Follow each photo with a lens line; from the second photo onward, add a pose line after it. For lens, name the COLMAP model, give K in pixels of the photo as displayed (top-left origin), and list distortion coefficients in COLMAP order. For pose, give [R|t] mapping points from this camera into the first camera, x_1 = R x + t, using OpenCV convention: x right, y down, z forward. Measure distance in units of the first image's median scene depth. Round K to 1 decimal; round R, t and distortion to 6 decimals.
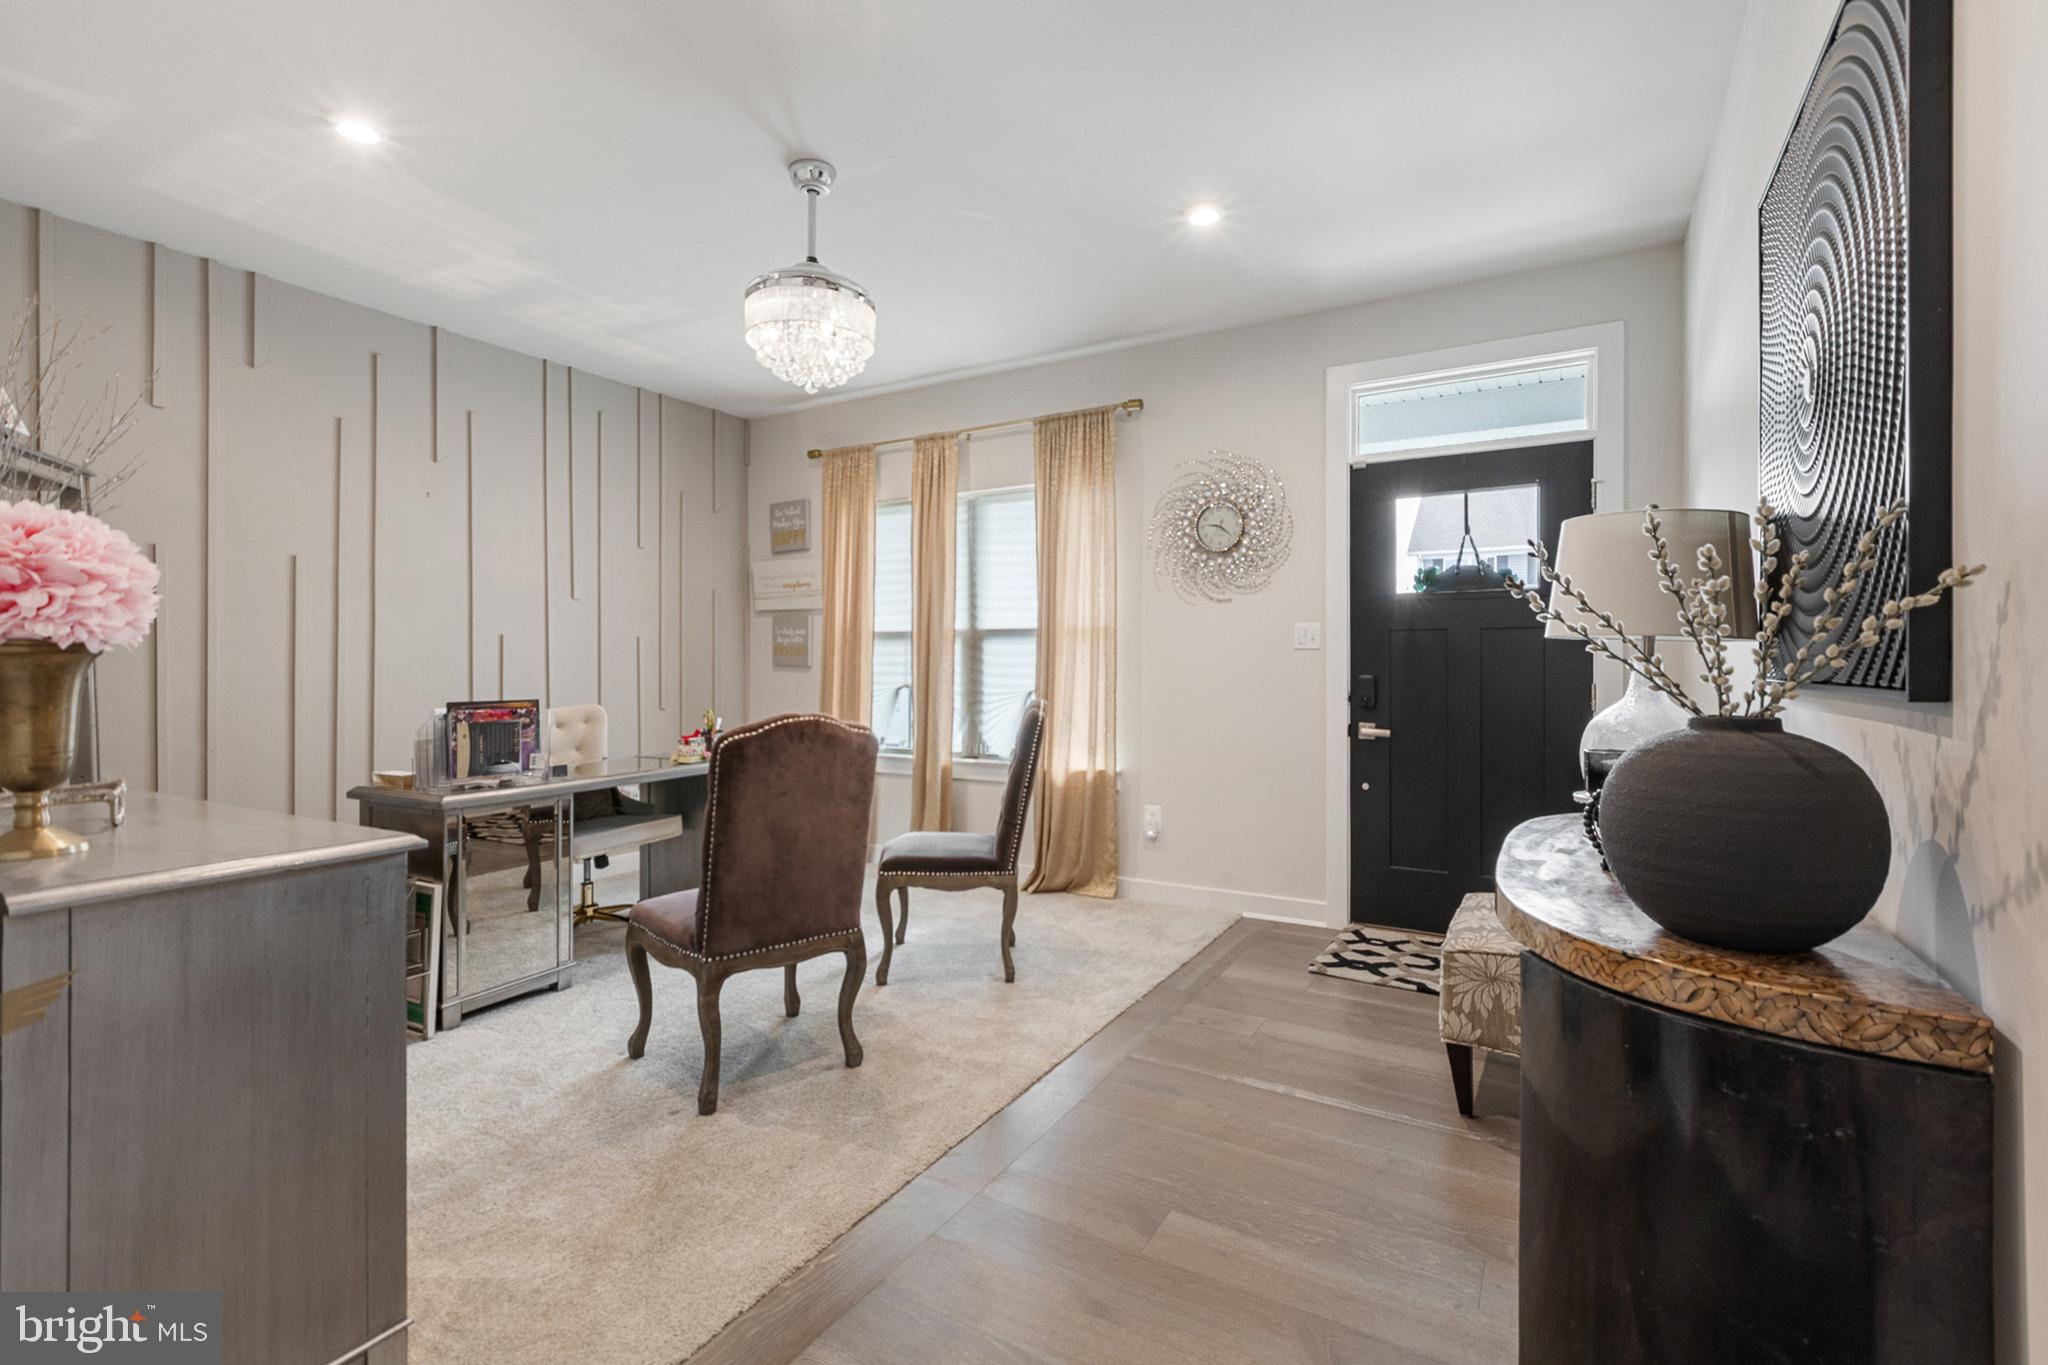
lens RADIAL K [[920.2, 0, 1027.6], [0, 920.2, 669.3], [0, 0, 1]] dist [-0.003689, -0.000004]
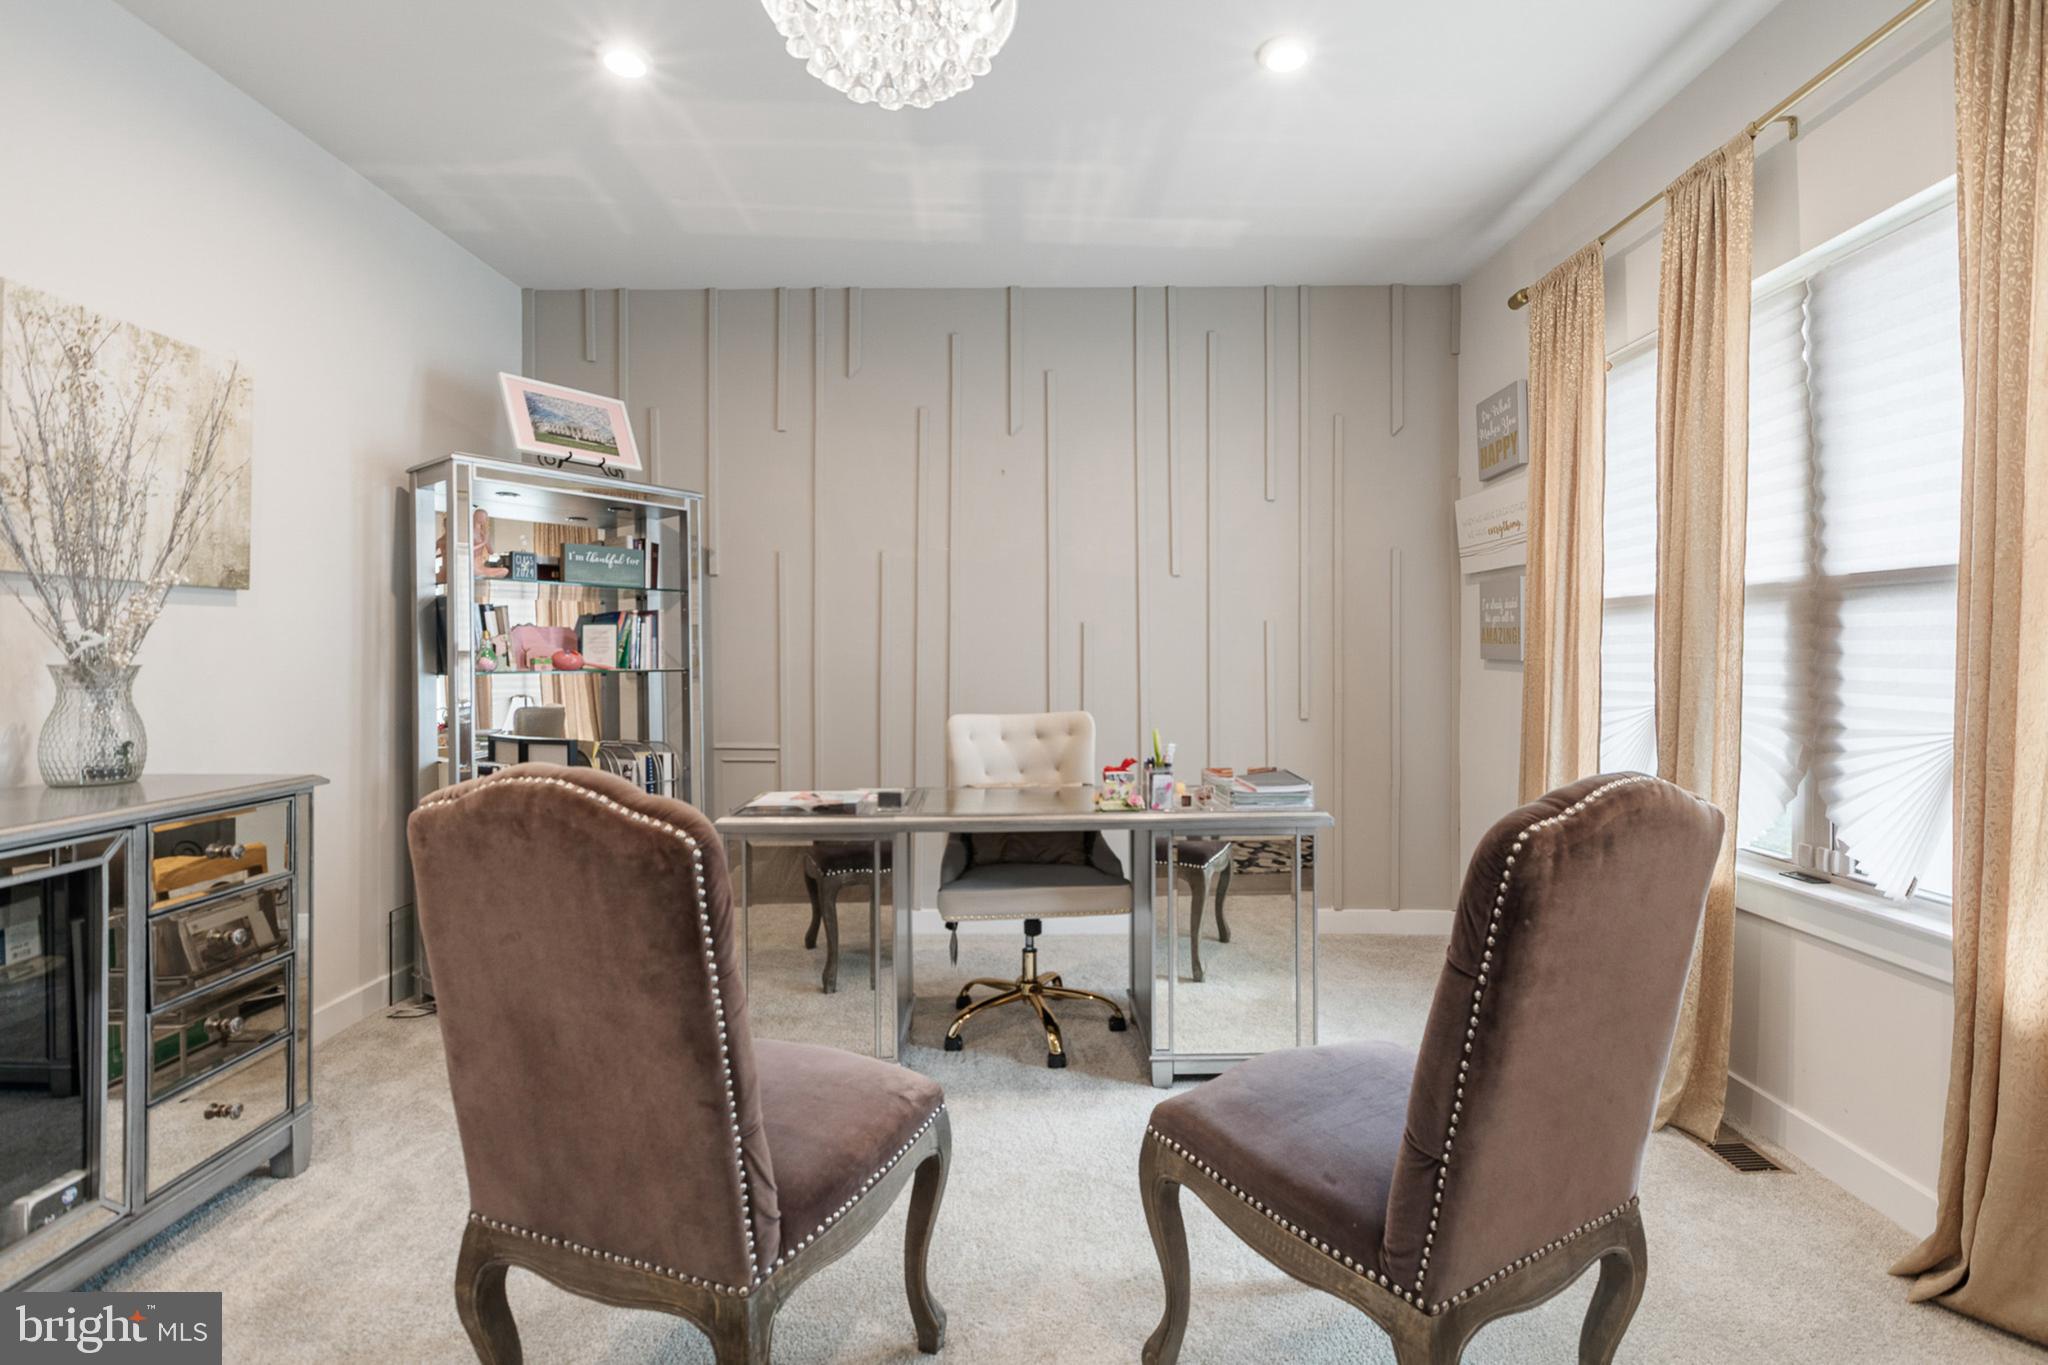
lens RADIAL K [[920.2, 0, 1011.8], [0, 920.2, 656.5], [0, 0, 1]] dist [-0.003689, -0.000004]
pose [[0.494986, 0.001428, -0.868900, 0.126612], [-0.005889, 0.999981, -0.001712, -0.004105], [0.868881, 0.005965, 0.494985, 0.468732]]
